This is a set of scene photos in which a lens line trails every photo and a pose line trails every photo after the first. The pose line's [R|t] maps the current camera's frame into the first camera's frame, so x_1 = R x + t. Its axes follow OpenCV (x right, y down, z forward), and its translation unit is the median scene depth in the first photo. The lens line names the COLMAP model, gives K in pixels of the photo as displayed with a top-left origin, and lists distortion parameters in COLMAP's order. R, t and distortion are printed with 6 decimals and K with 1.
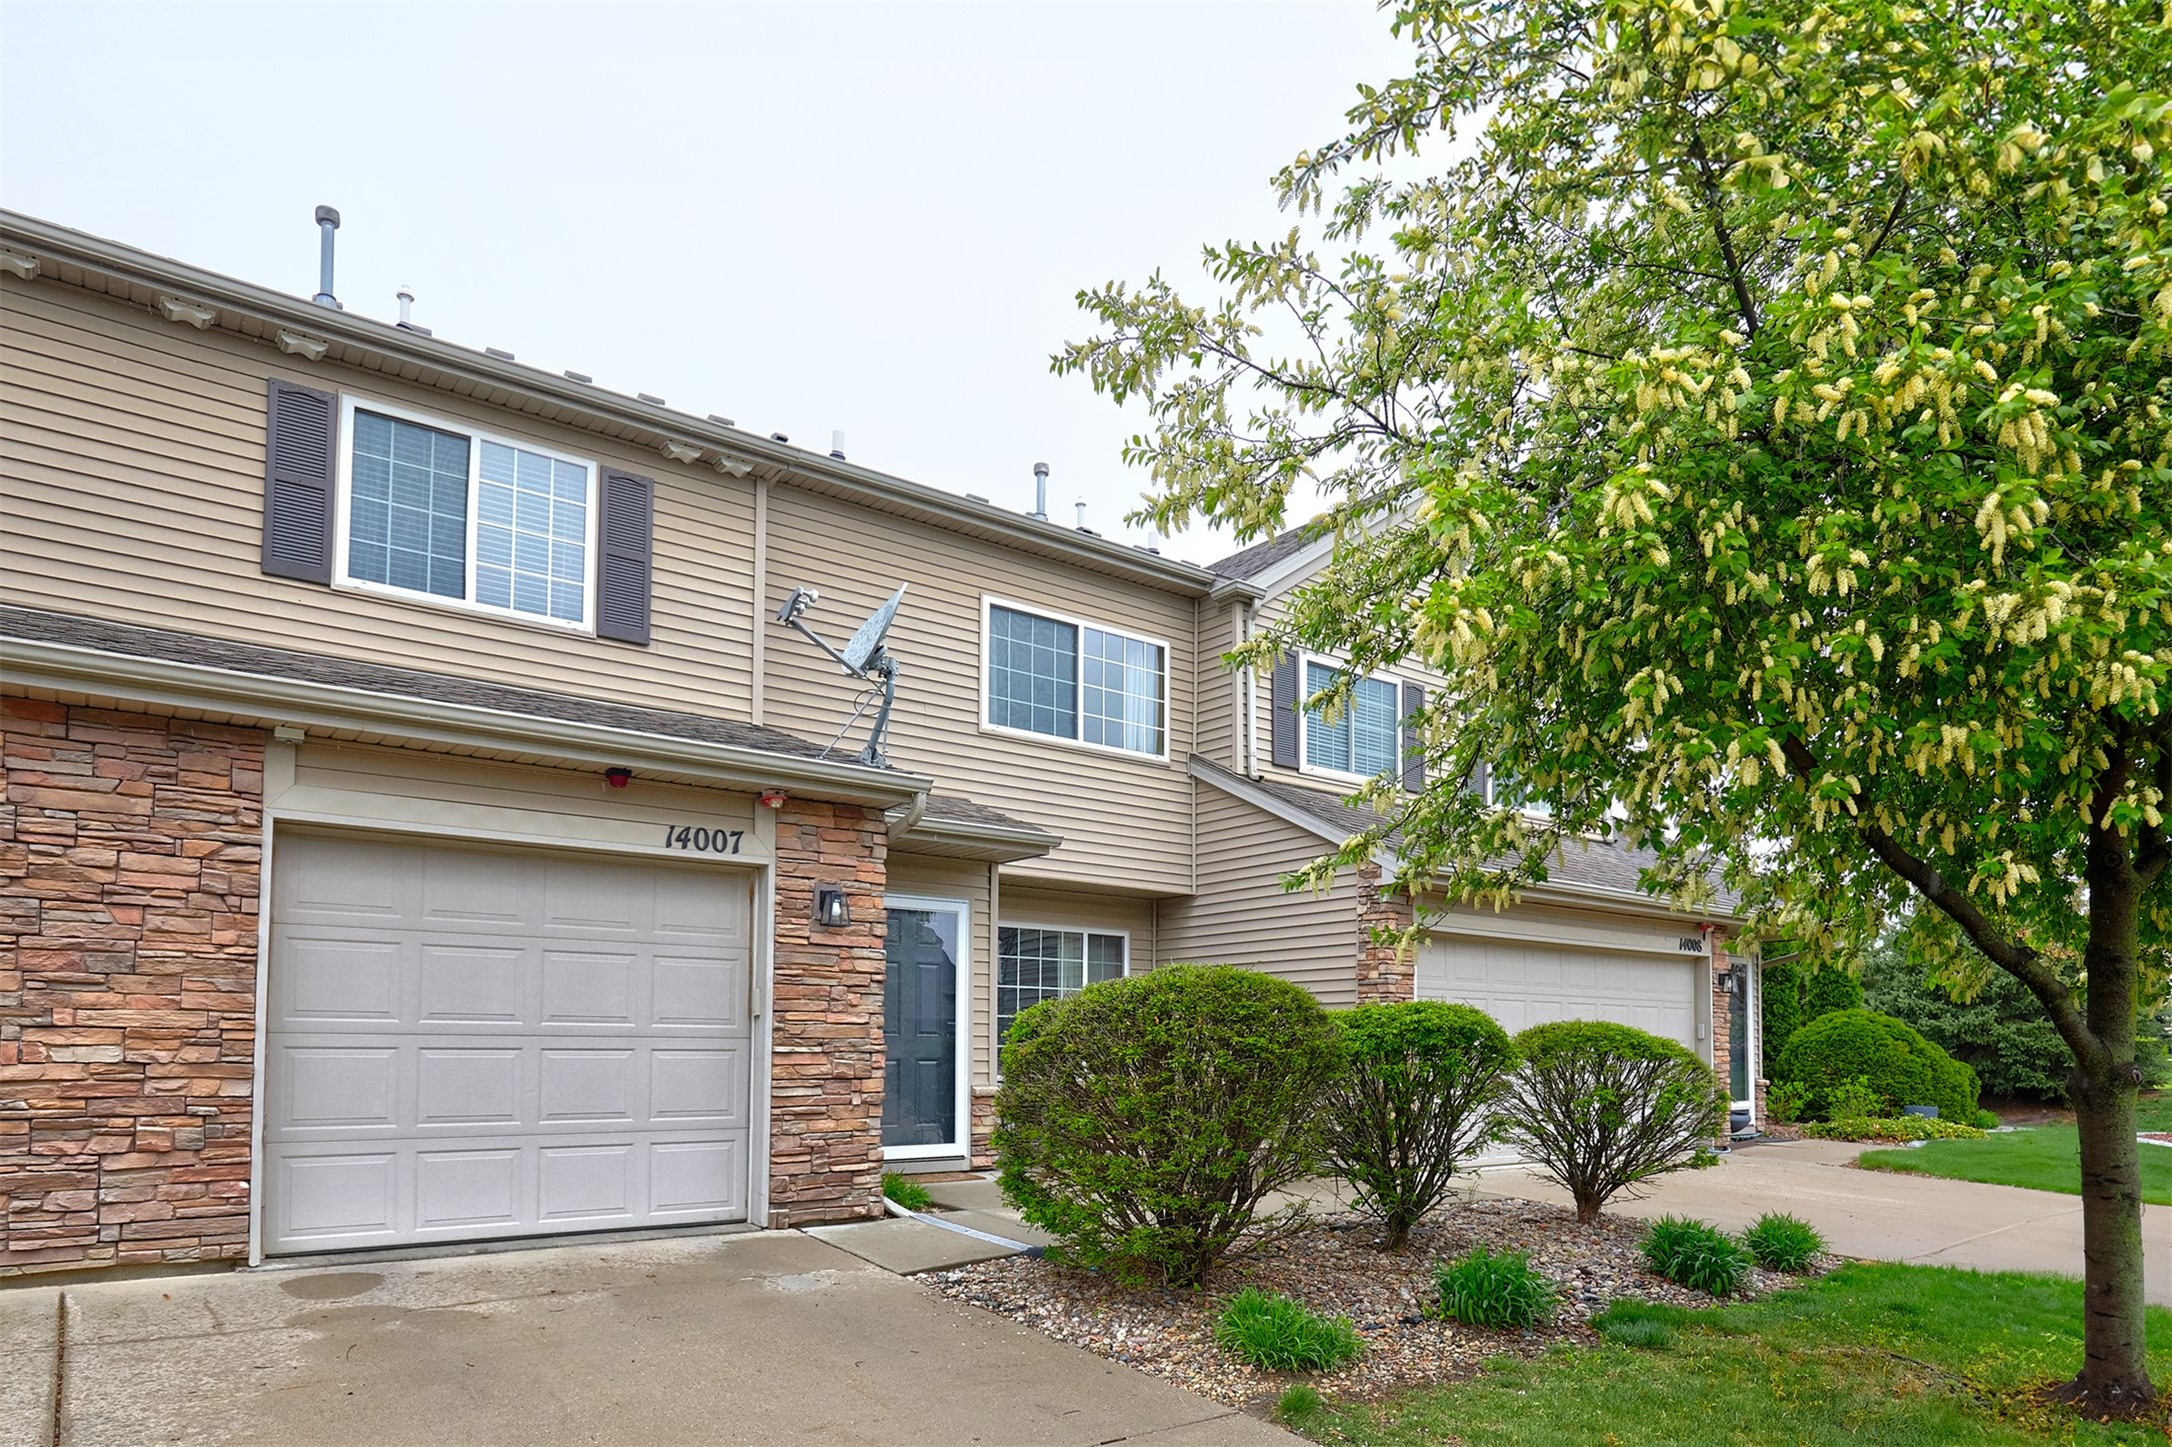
lens RADIAL K [[1277.6, 0, 1079.7], [0, 1277.6, 758.6], [0, 0, 1]] dist [0.000461, -0.000864]
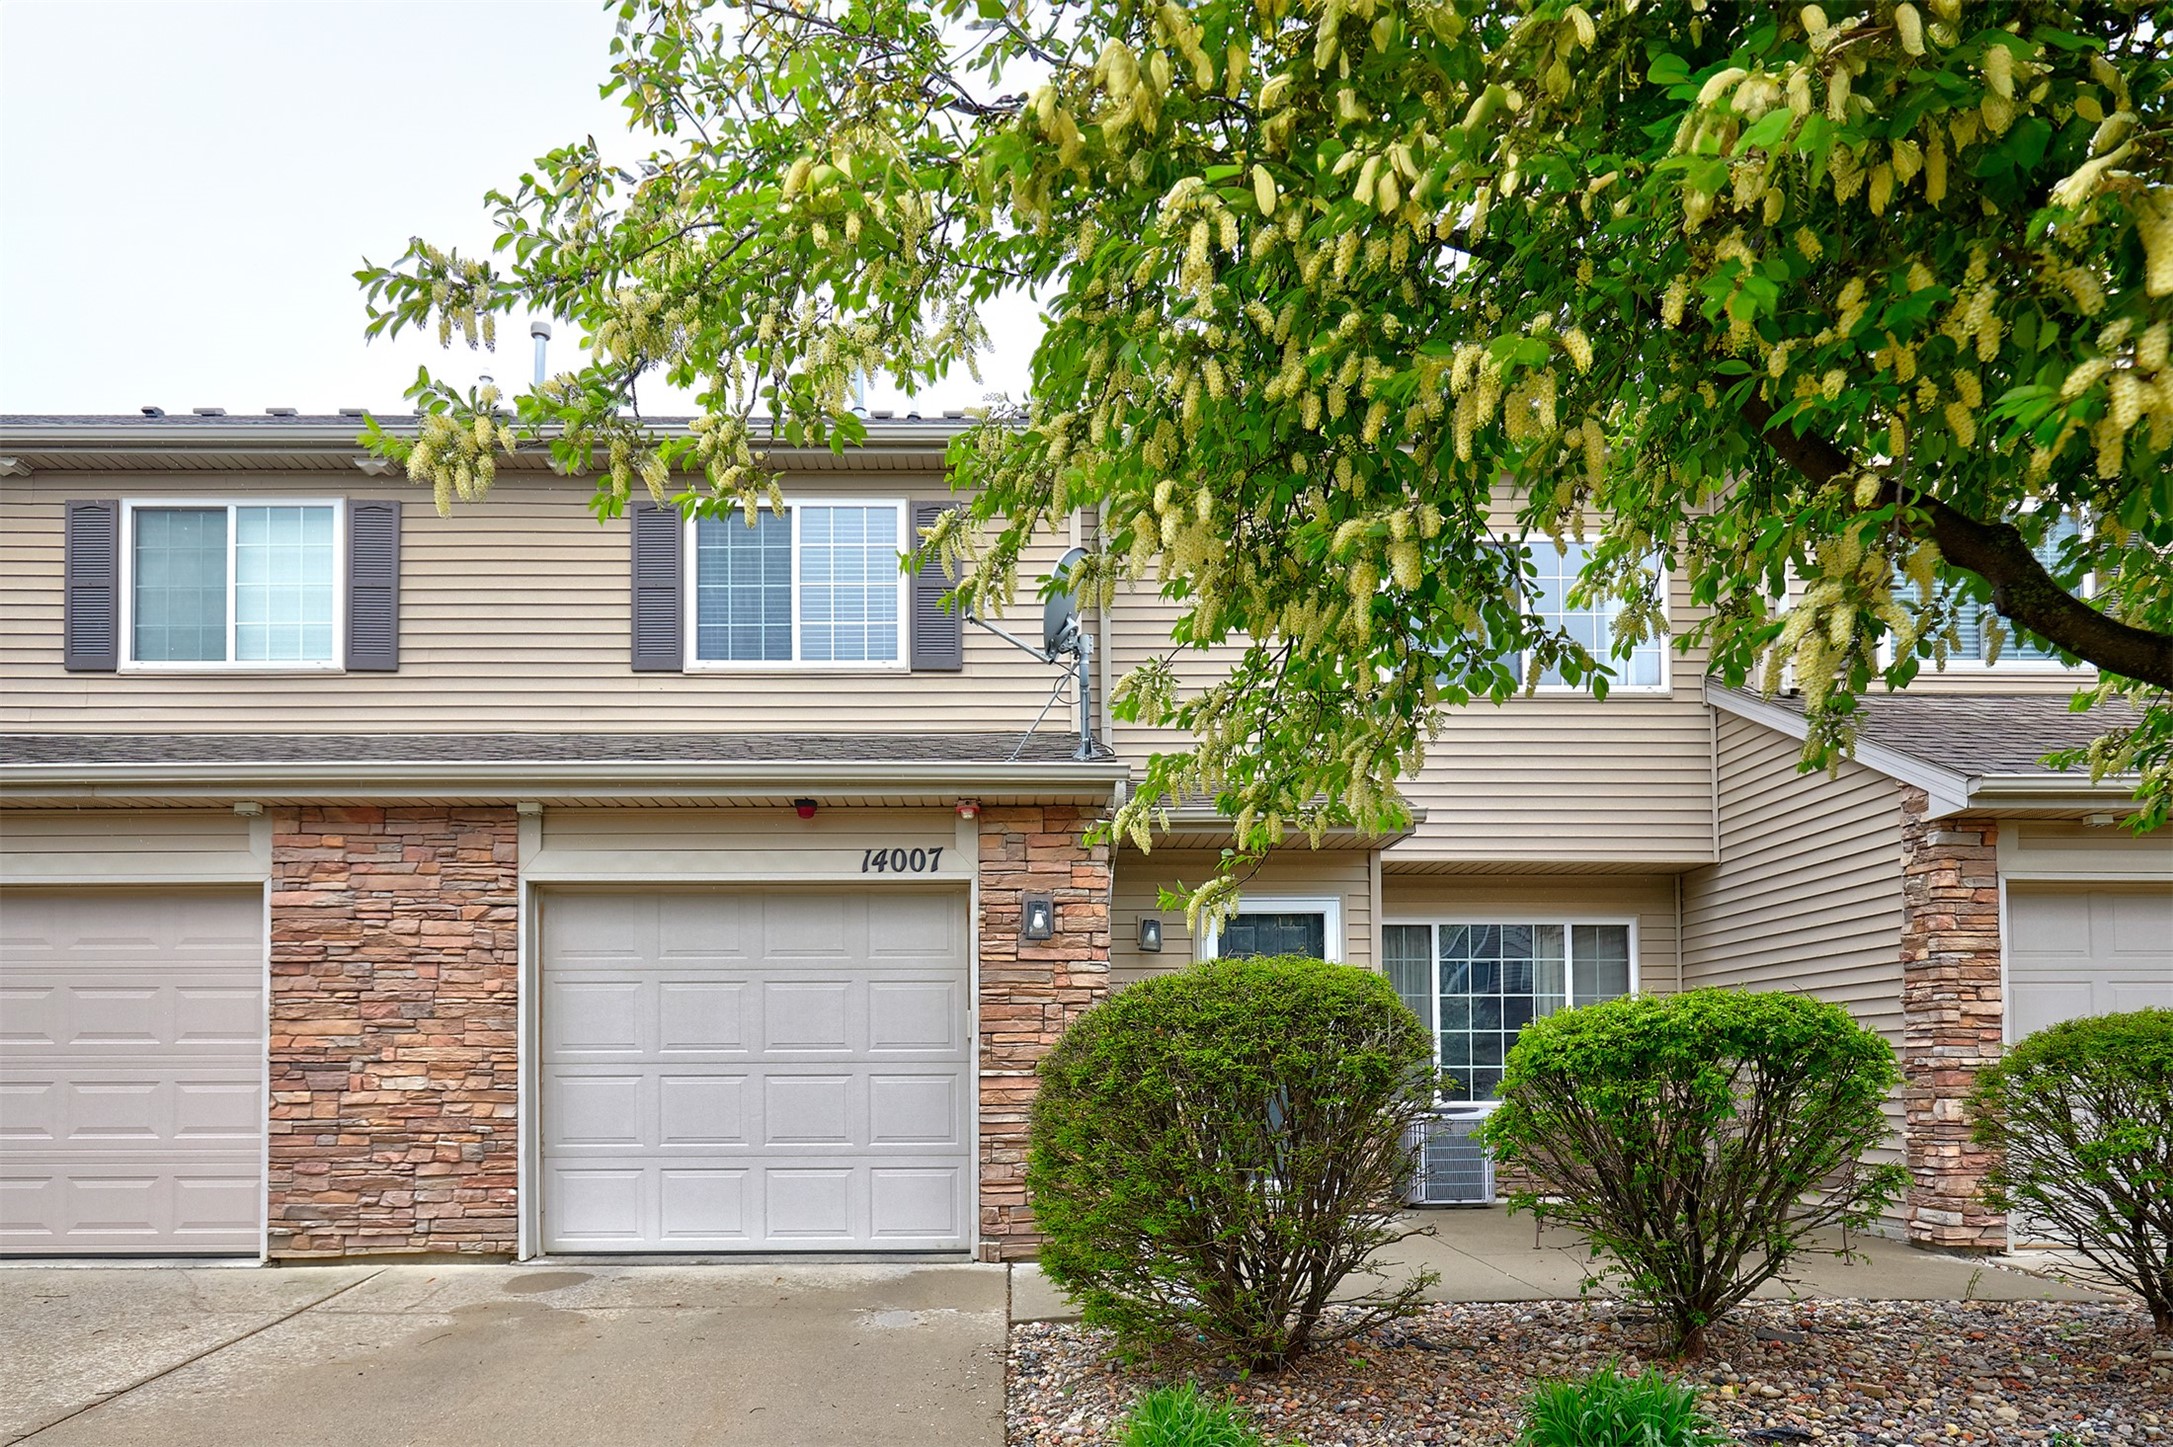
lens RADIAL K [[1319.0, 0, 1035.8], [0, 1319.0, 848.5], [0, 0, 1]] dist [0.004396, 0.000378]
pose [[0.806965, -0.107902, -0.580658, 0.426007], [0.140675, 0.989989, 0.011534, 0.065850], [0.573600, -0.090992, 0.814066, 0.280652]]
